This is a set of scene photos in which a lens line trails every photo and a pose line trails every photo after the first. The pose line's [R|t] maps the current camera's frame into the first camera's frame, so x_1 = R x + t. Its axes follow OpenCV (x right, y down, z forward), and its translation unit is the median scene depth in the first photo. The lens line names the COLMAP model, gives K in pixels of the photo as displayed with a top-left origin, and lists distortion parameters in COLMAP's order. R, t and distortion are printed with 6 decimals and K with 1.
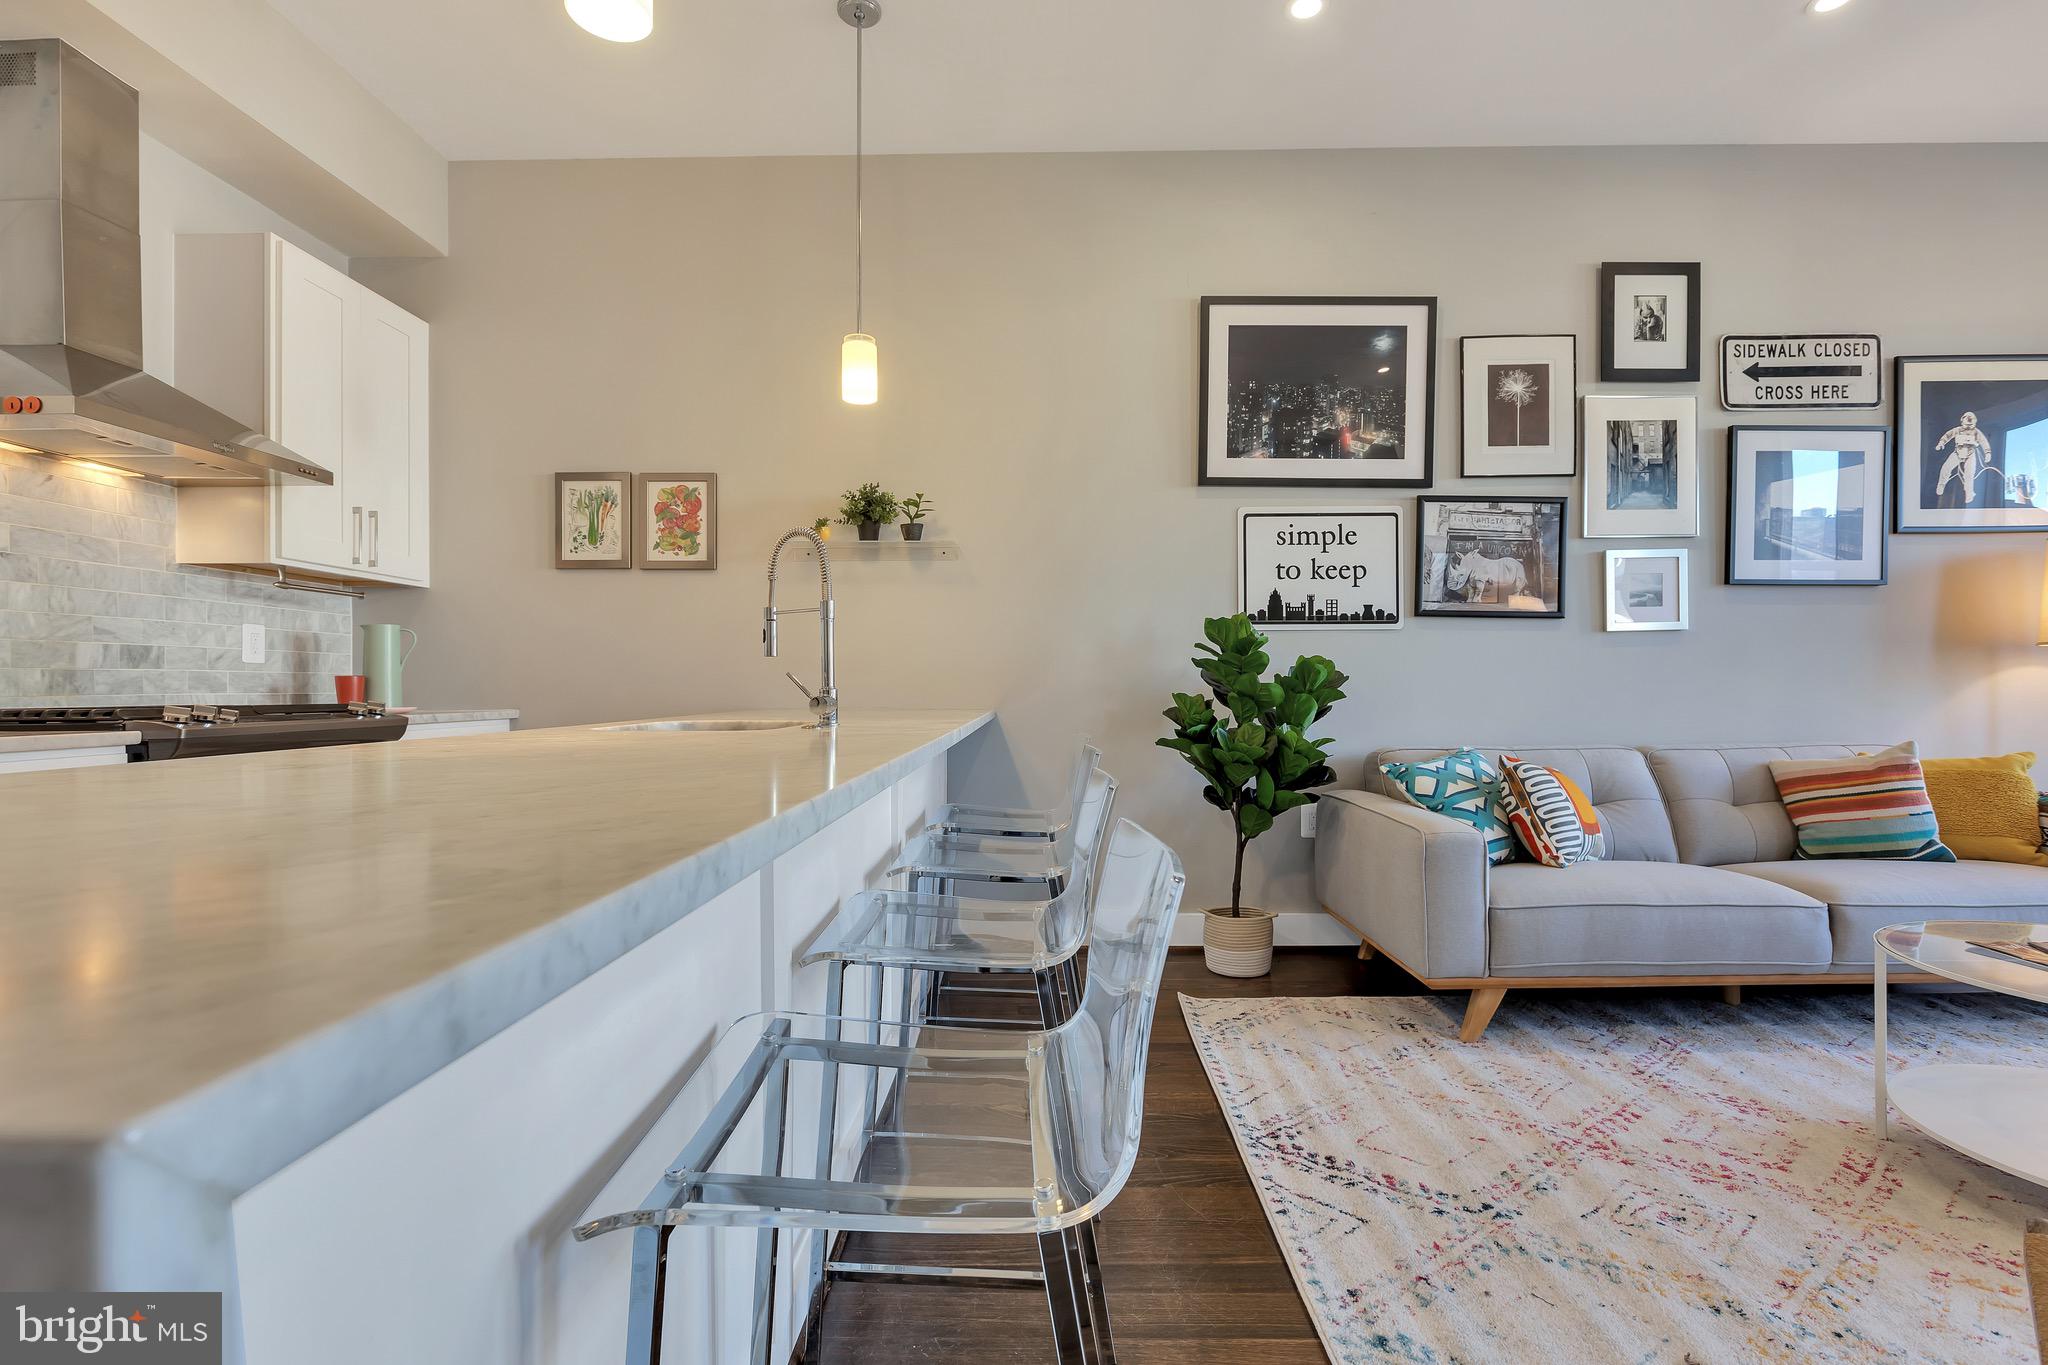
lens RADIAL K [[949.3, 0, 1030.5], [0, 949.3, 687.0], [0, 0, 1]] dist [-0.004481, 0.000431]
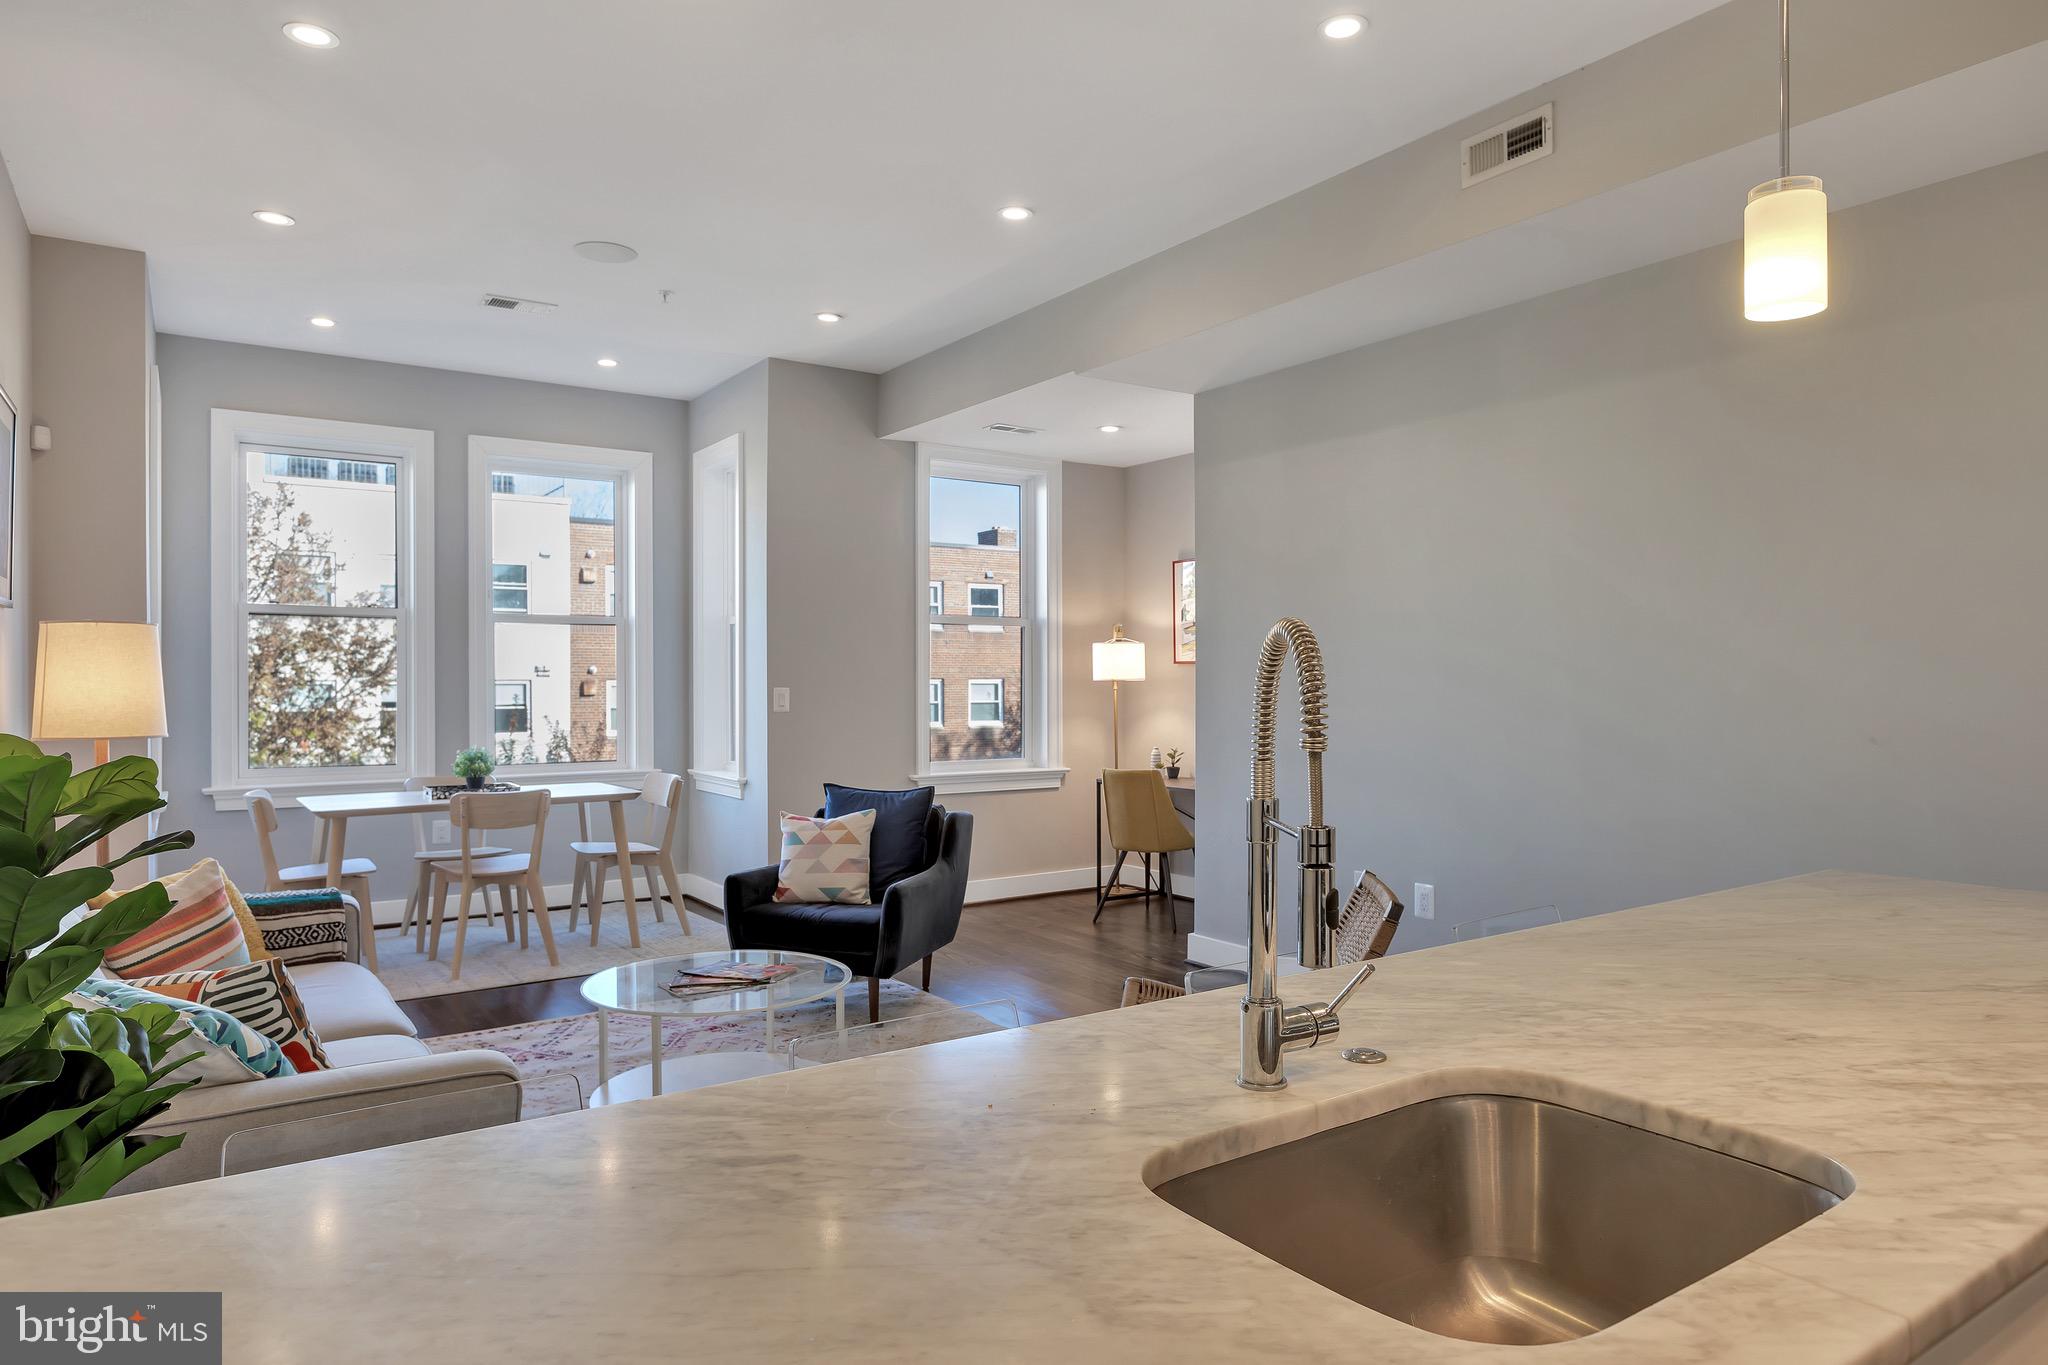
lens RADIAL K [[1229.6, 0, 1028.4], [0, 1229.6, 683.0], [0, 0, 1]] dist [-0.009489, 0.002859]
pose [[-0.576401, 0.003214, 0.817161, -0.391076], [0.005748, 0.999983, 0.000122, -0.092691], [-0.817147, 0.004767, -0.576410, 0.913625]]
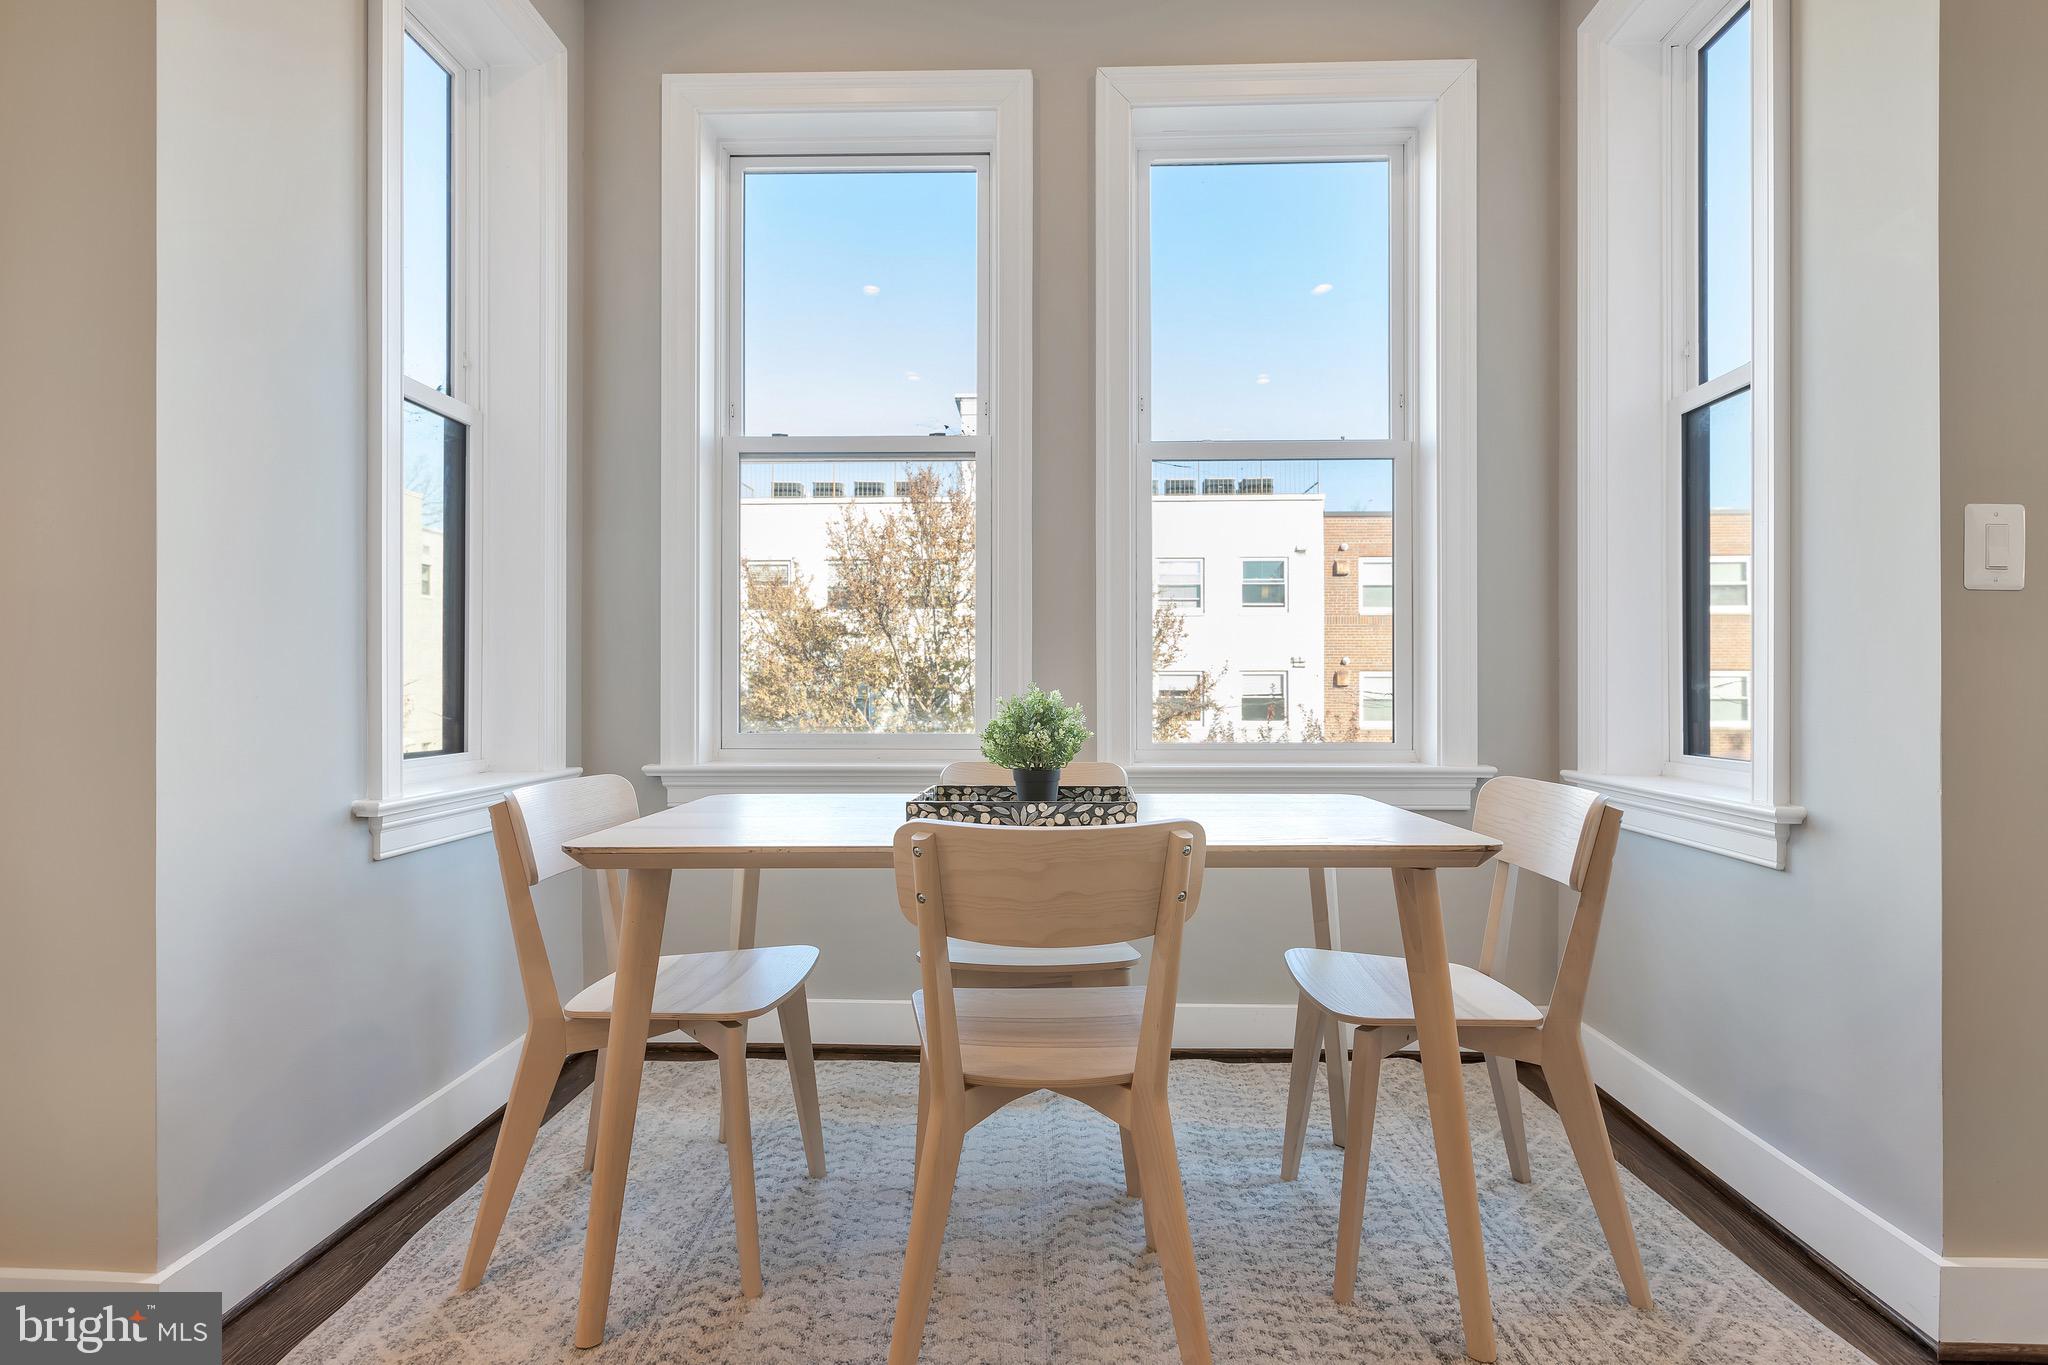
lens RADIAL K [[1059.8, 0, 1027.5], [0, 1059.8, 679.6], [0, 0, 1]] dist [-0.002014, -0.000021]
pose [[0.018602, 0.007945, 0.999795, 0.918707], [0.001705, 0.999967, -0.007978, -0.006346], [-0.999826, 0.001854, 0.018588, 0.545296]]
